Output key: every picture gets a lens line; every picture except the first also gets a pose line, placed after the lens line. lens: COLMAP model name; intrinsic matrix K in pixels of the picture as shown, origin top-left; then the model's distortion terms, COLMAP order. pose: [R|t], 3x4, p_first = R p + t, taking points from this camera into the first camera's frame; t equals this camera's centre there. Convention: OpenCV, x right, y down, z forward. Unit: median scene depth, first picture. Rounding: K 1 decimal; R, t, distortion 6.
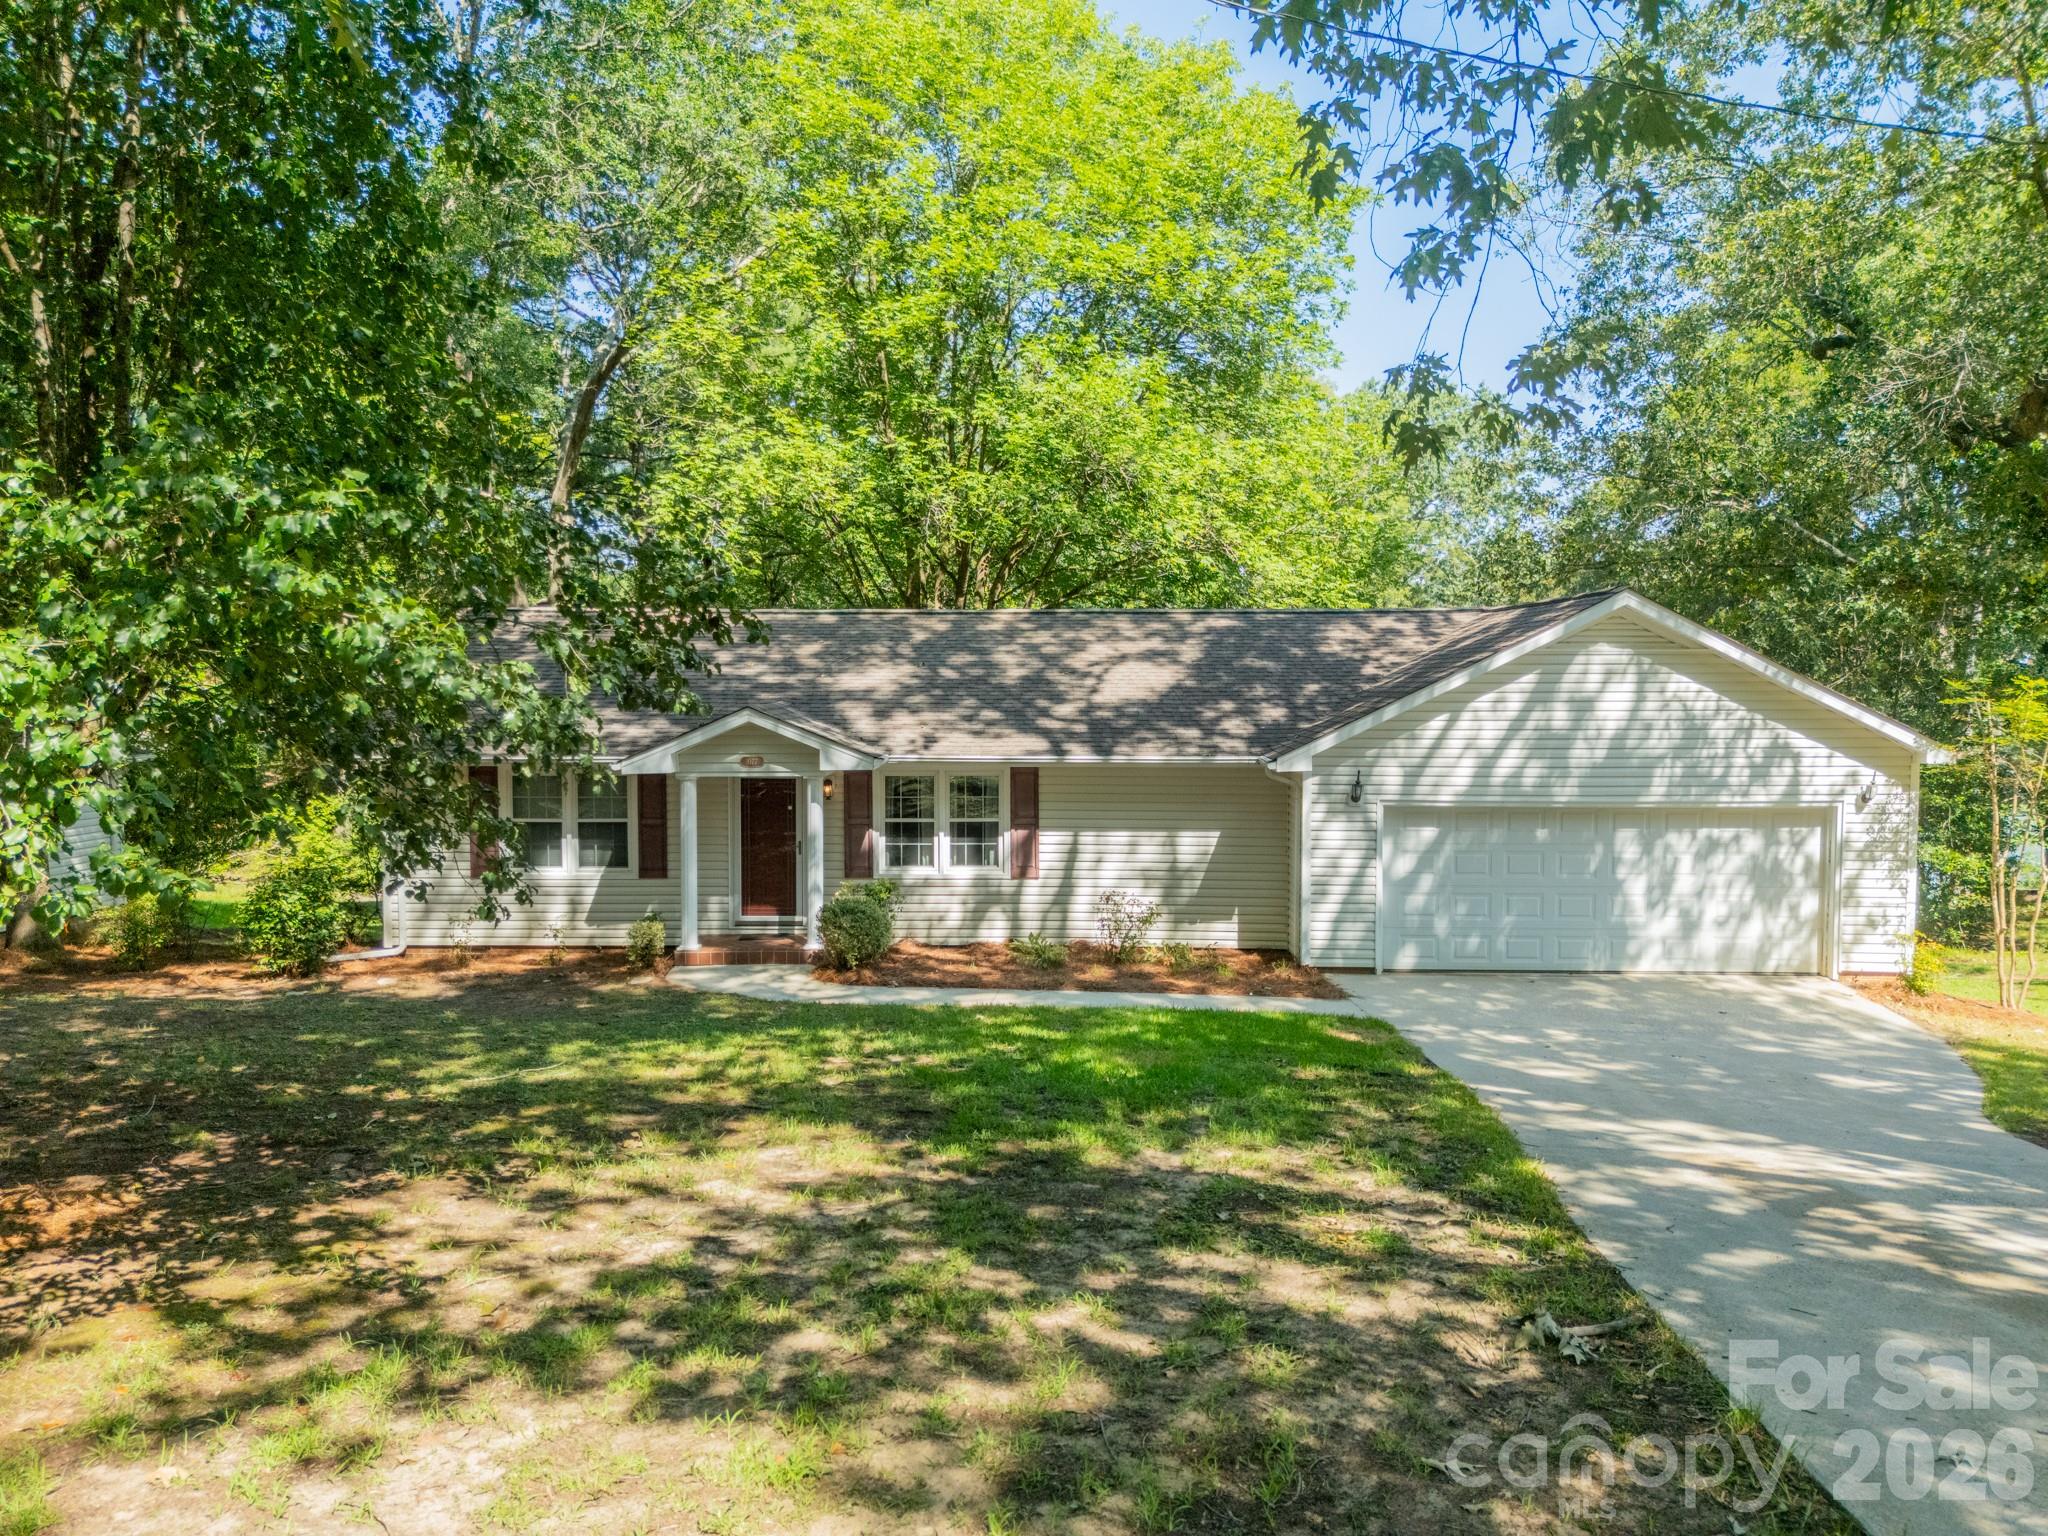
lens RADIAL K [[1517.5, 0, 1033.1], [0, 1517.5, 760.4], [0, 0, 1]] dist [0.059459, -0.061137]
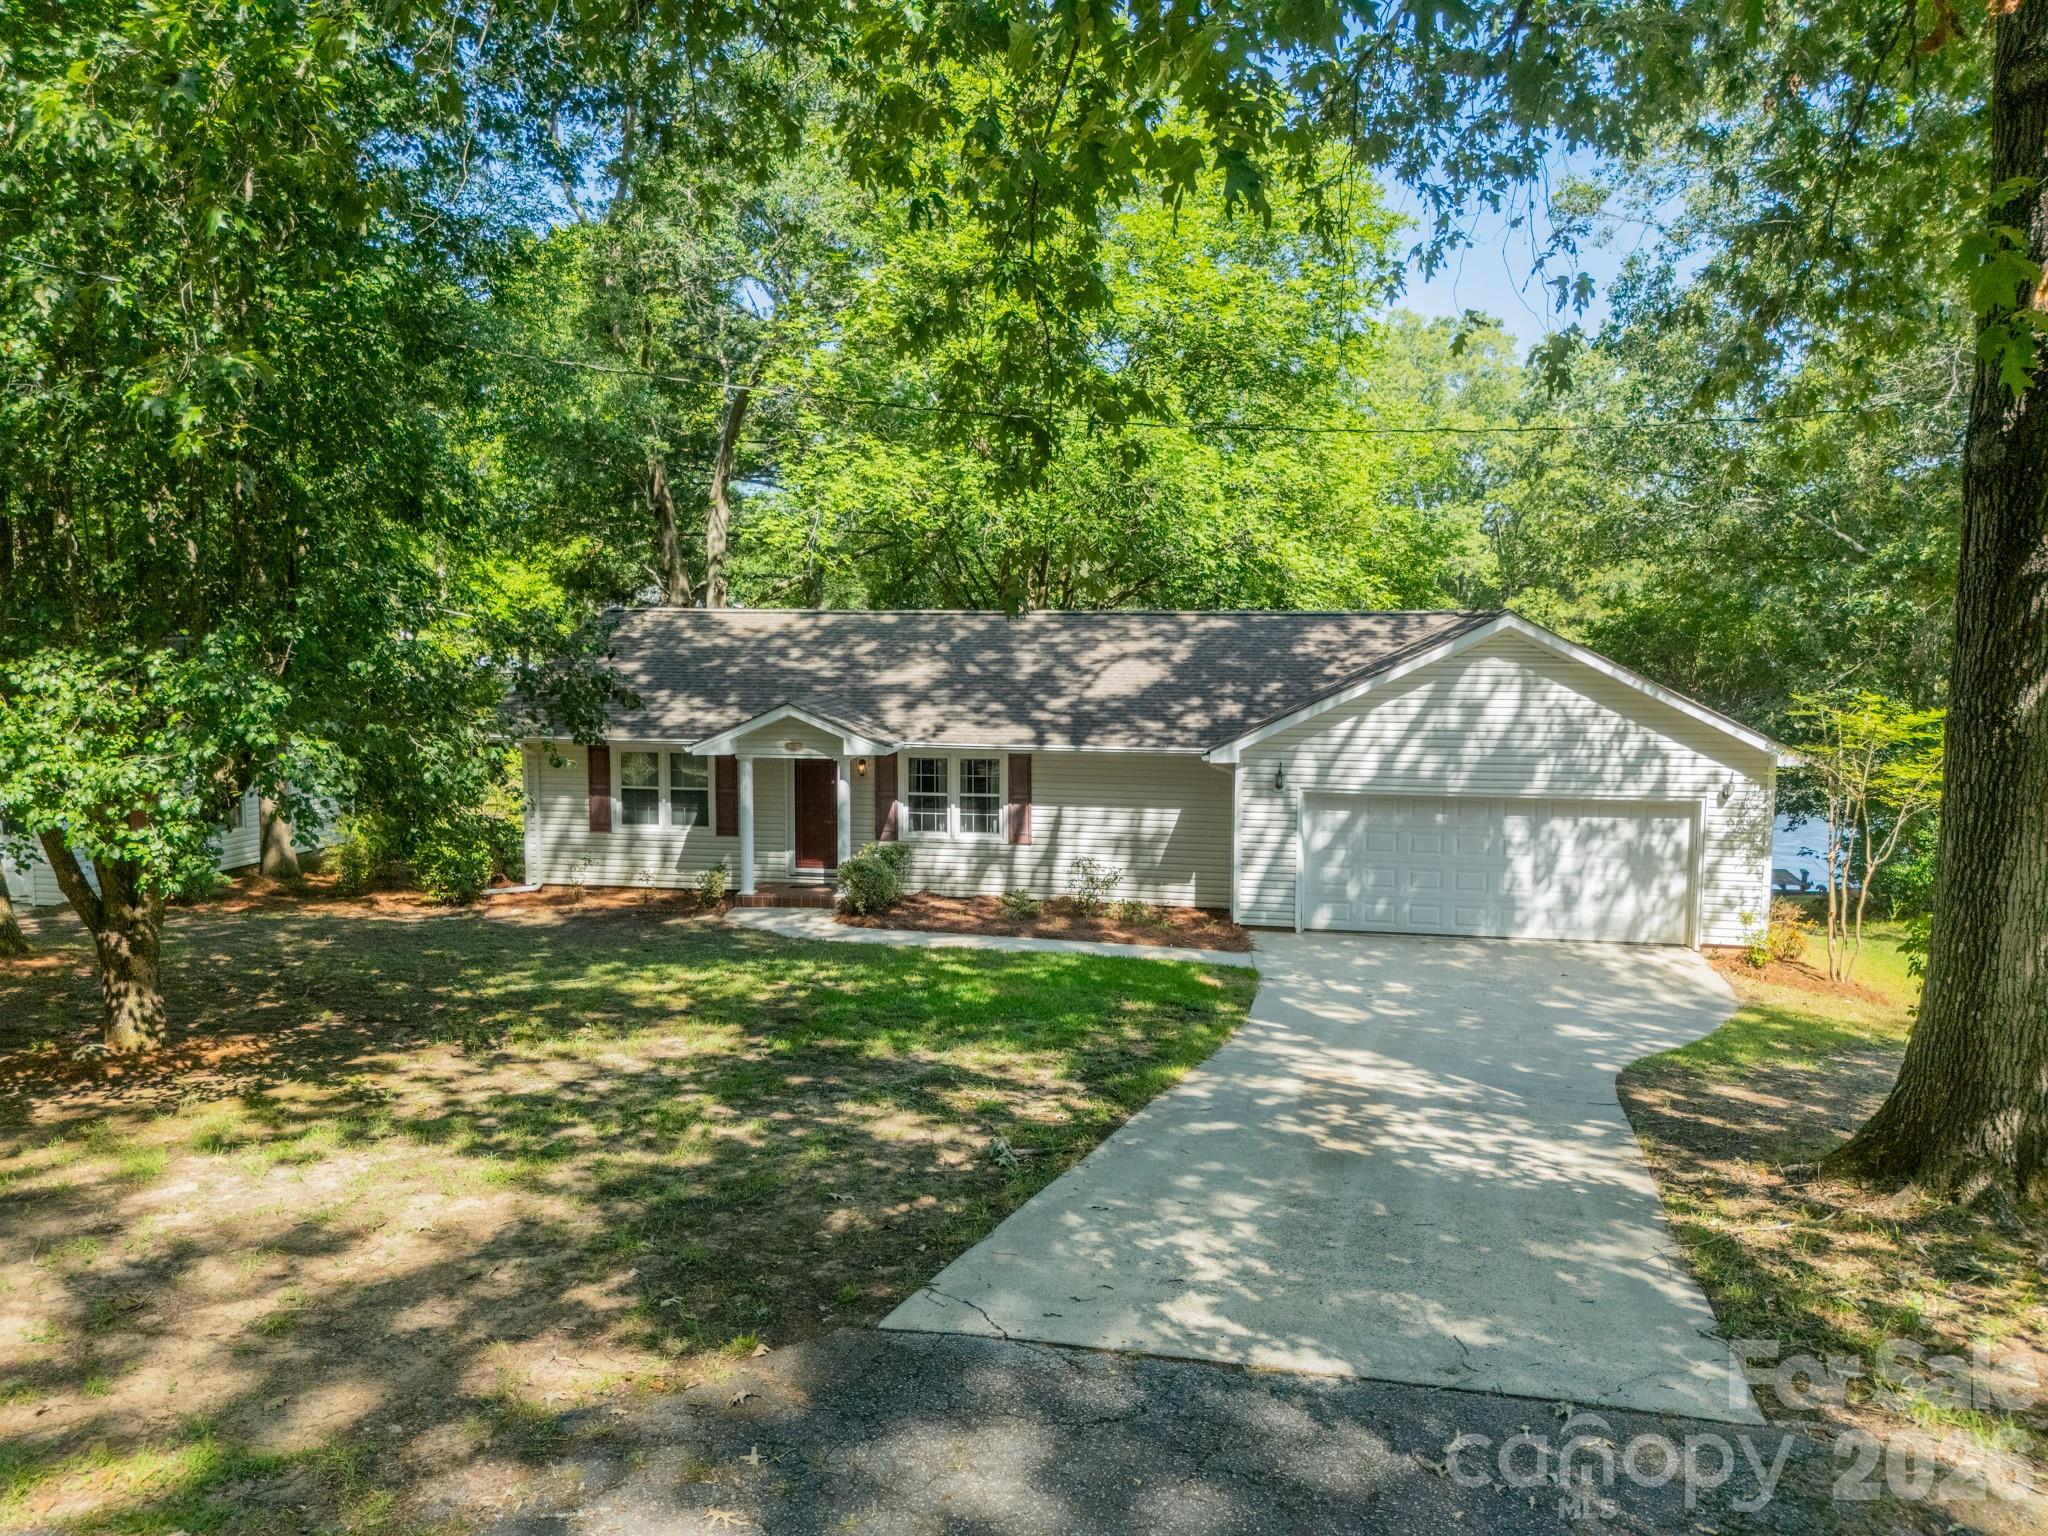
lens RADIAL K [[1517.5, 0, 1033.1], [0, 1517.5, 760.4], [0, 0, 1]] dist [0.059459, -0.061137]
pose [[0.988581, 0.017611, -0.149655, 0.198401], [-0.011735, 0.999129, 0.040051, -0.039889], [0.150230, -0.037838, 0.987927, -0.204878]]
